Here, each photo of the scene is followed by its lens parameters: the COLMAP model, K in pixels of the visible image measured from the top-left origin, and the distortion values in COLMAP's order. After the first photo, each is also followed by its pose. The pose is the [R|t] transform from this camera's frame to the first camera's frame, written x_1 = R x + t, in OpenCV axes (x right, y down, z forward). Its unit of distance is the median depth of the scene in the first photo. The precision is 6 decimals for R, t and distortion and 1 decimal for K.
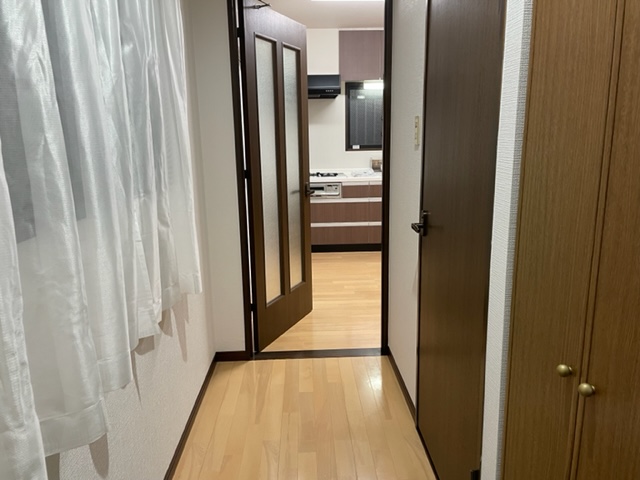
lens RADIAL K [[481.6, 0, 320.2], [0, 481.6, 238.0], [0, 0, 1]] dist [0.011700, -0.015258]
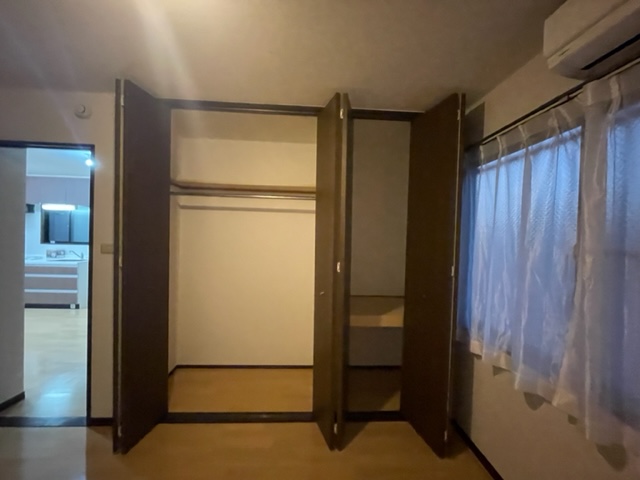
lens RADIAL K [[257.2, 0, 319.2], [0, 257.2, 243.7], [0, 0, 1]] dist [-0.000930, -0.000094]
pose [[0.998892, 0.044842, 0.014275, 0.908630], [-0.040941, 0.977646, -0.206232, -0.042557], [-0.023203, 0.205419, 0.978399, 0.141822]]
